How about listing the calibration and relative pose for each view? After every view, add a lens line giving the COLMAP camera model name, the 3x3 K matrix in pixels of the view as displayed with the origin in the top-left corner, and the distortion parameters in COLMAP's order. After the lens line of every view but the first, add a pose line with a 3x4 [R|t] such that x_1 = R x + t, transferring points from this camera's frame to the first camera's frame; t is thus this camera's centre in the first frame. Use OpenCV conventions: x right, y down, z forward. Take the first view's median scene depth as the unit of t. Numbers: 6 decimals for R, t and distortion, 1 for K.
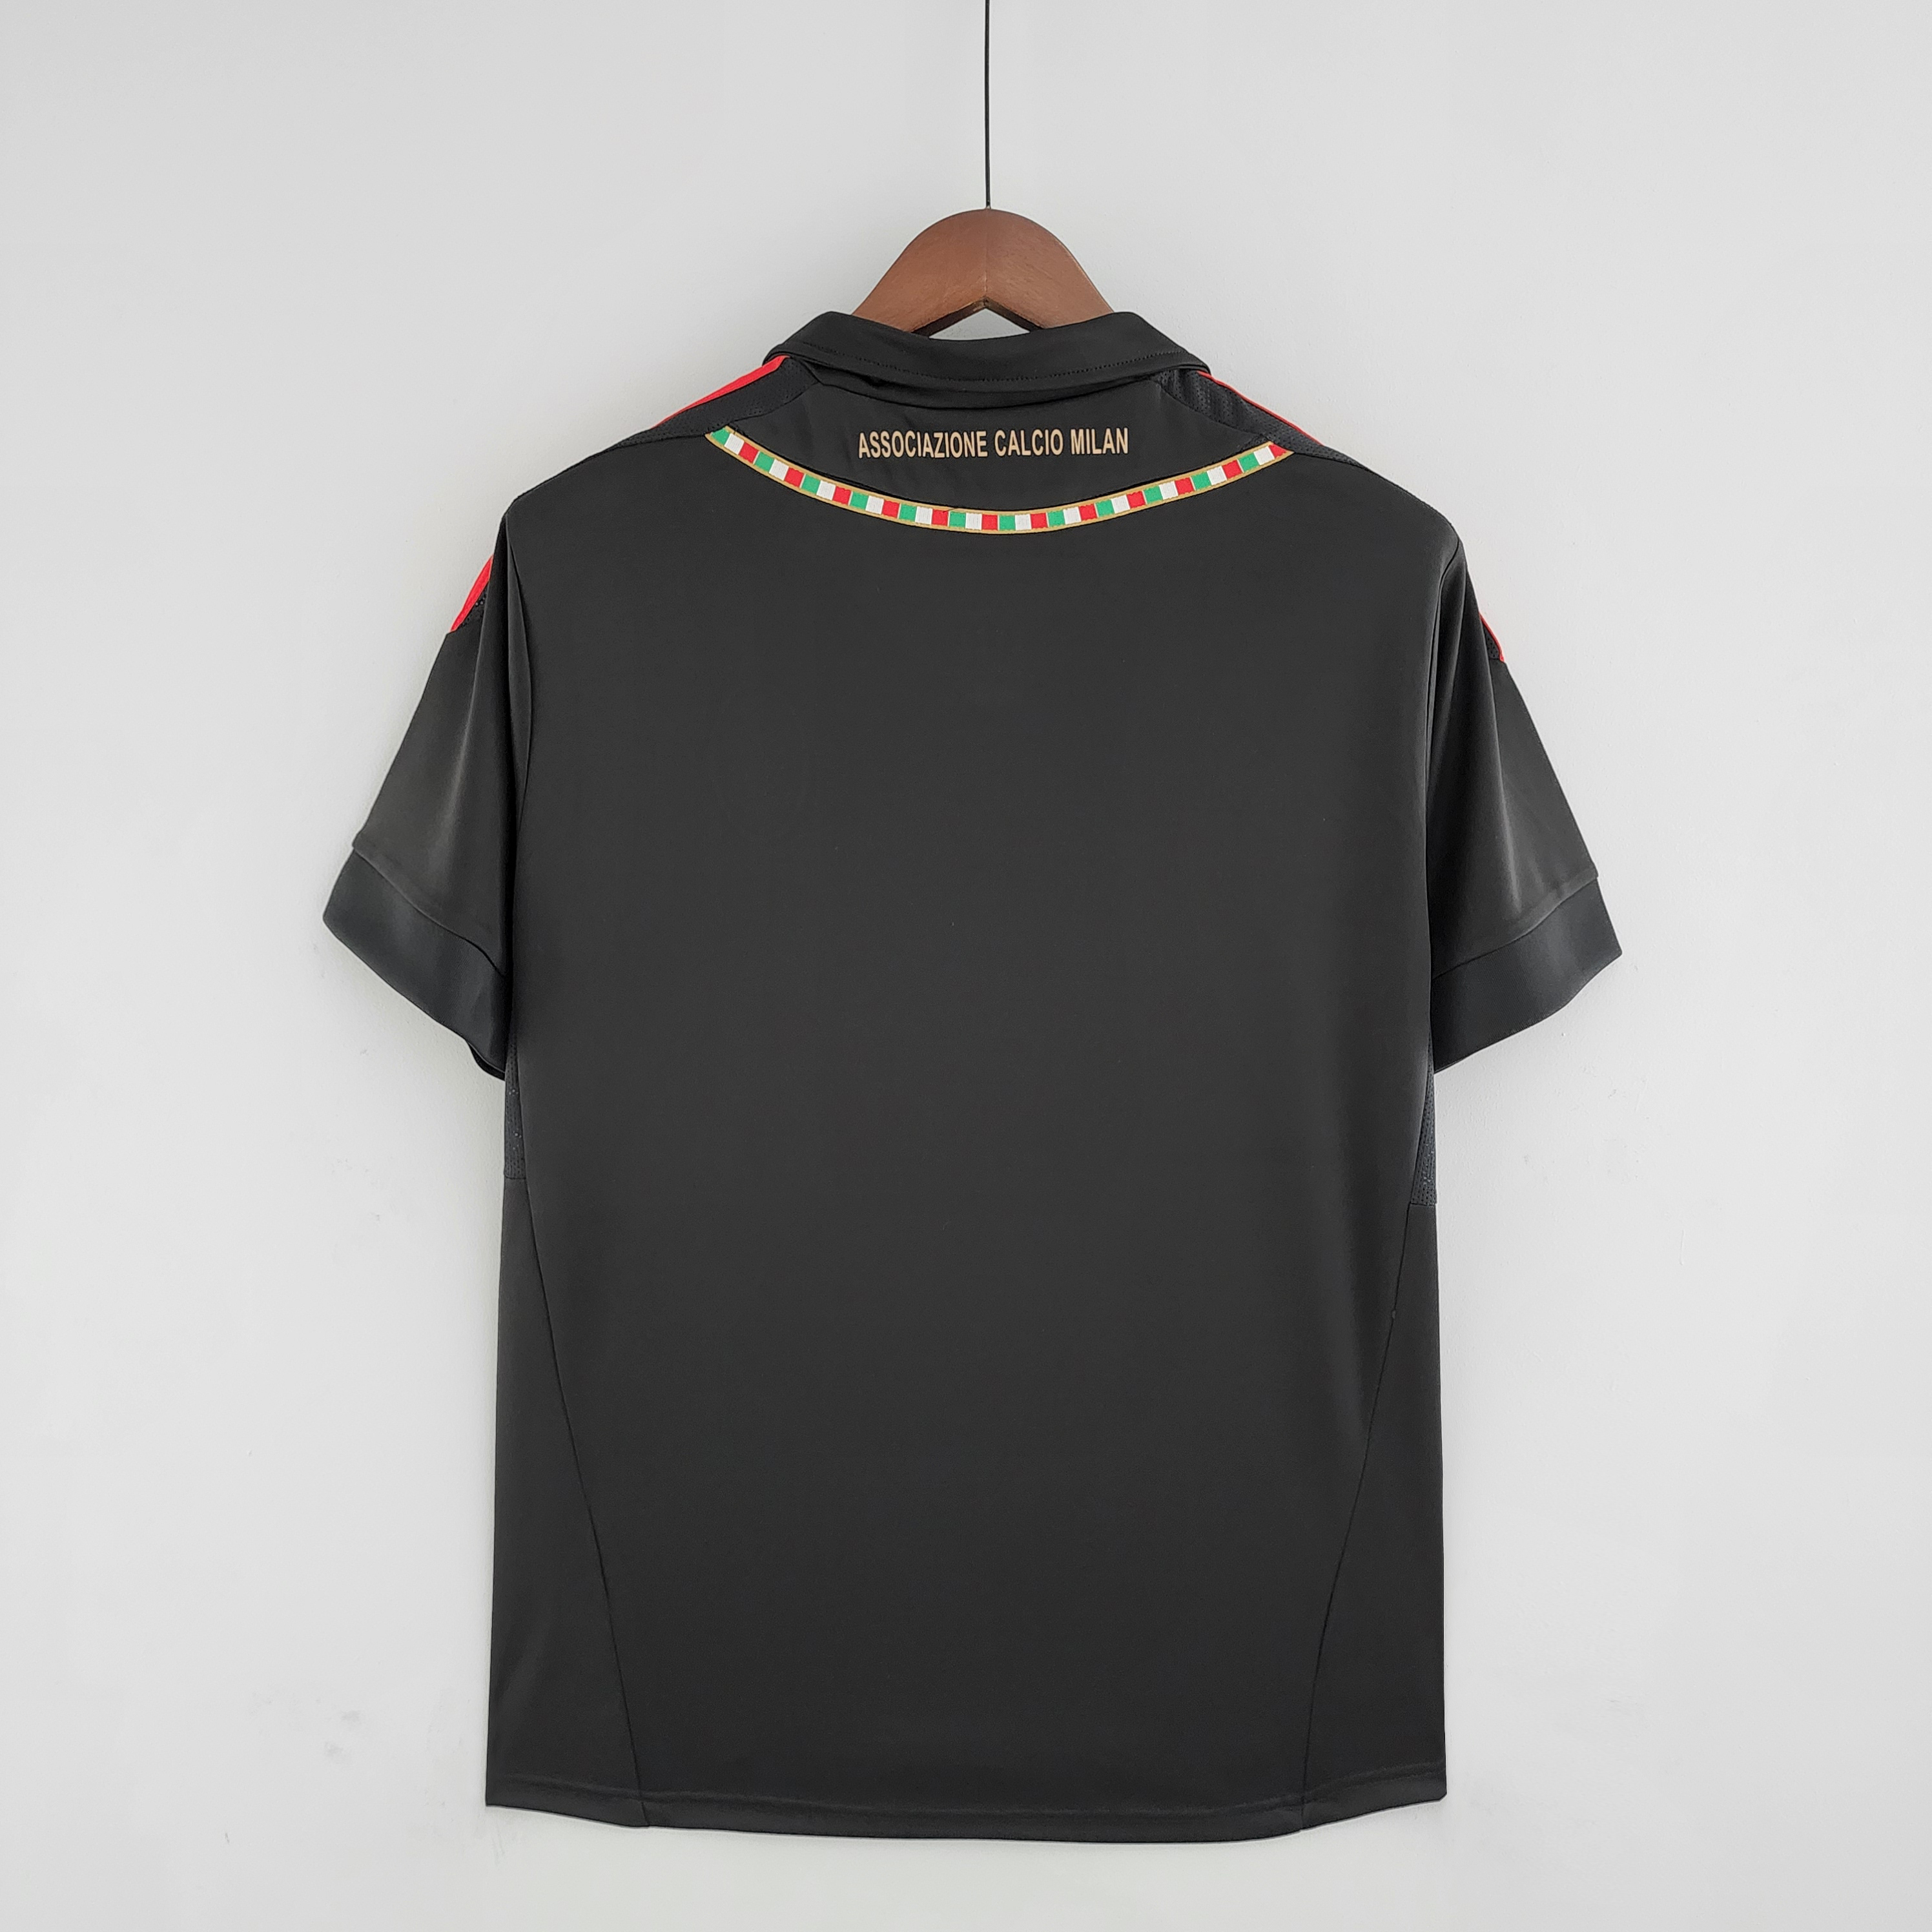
lens RADIAL K [[1838.9, 0, 955.1], [0, 1838.9, 1026.9], [0, 0, 1]] dist [0.016000, 0.000000]
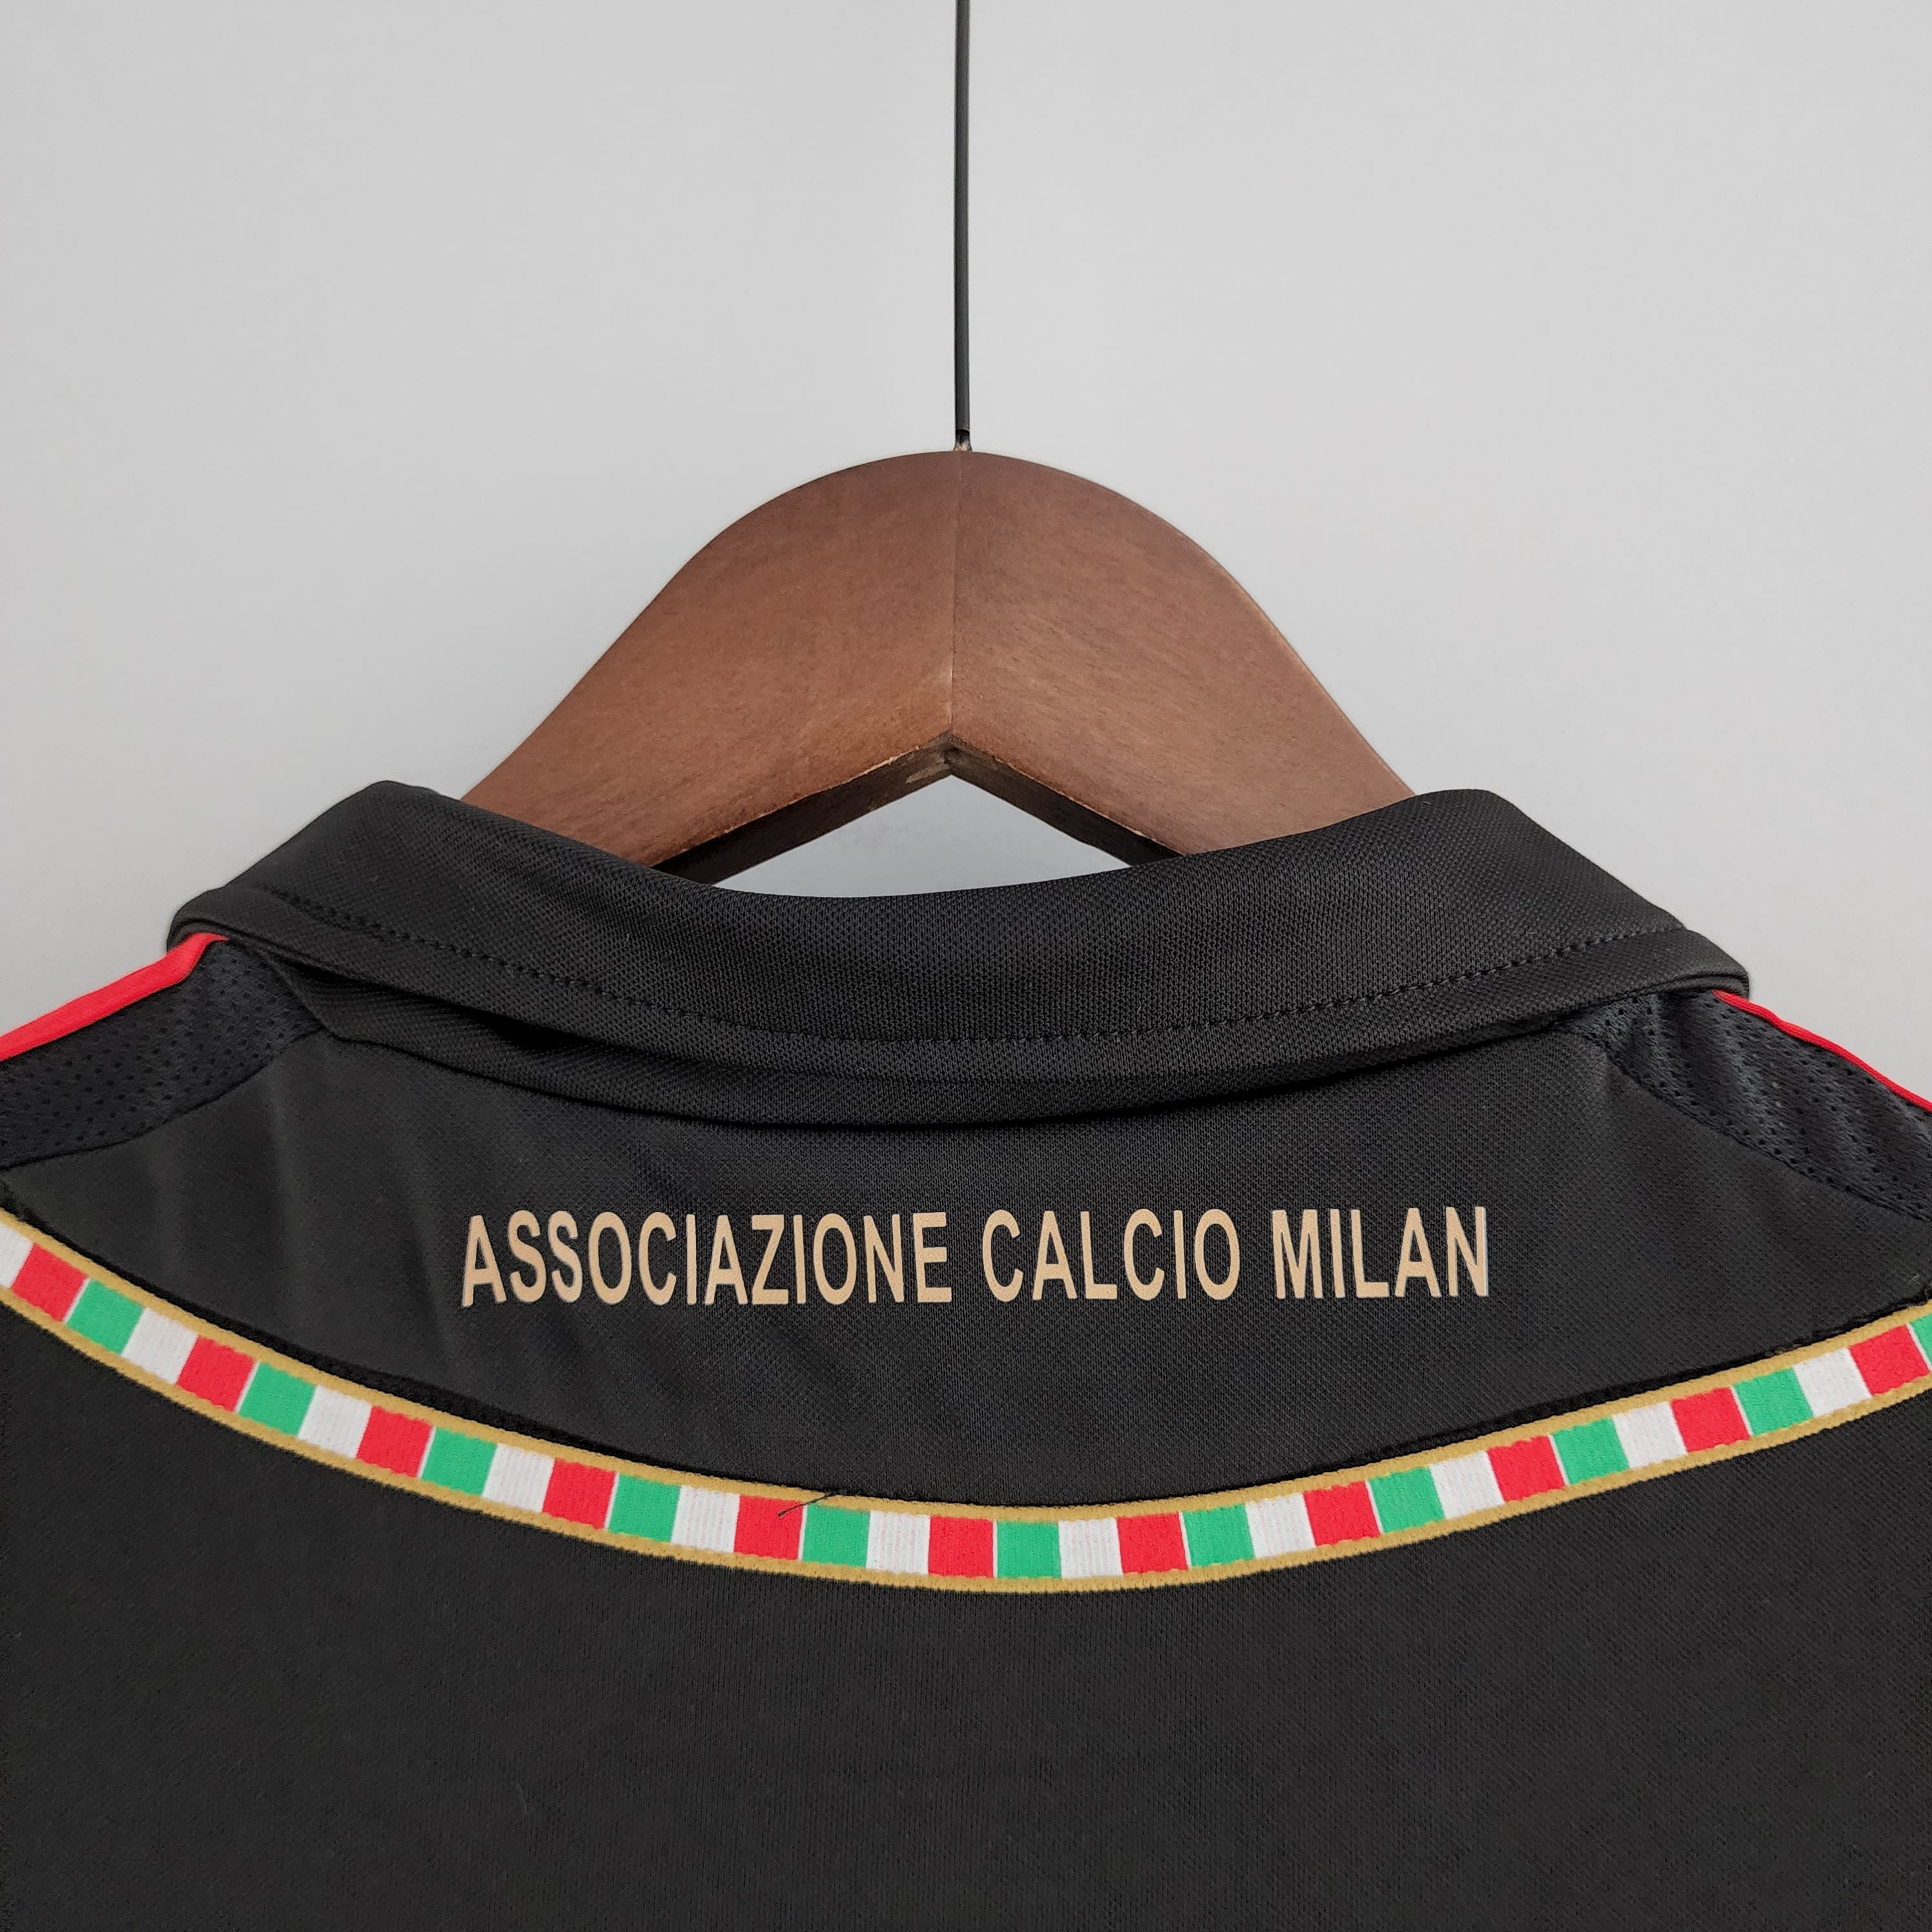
lens RADIAL K [[1838.9, 0, 965.0], [0, 1838.9, 962.8], [0, 0, 1]] dist [0.016000, 0.000000]
pose [[0.999965, 0.007828, -0.003071, 0.019749], [-0.008351, 0.967173, -0.253983, -0.290410], [0.000982, 0.253999, 0.967204, 0.735103]]
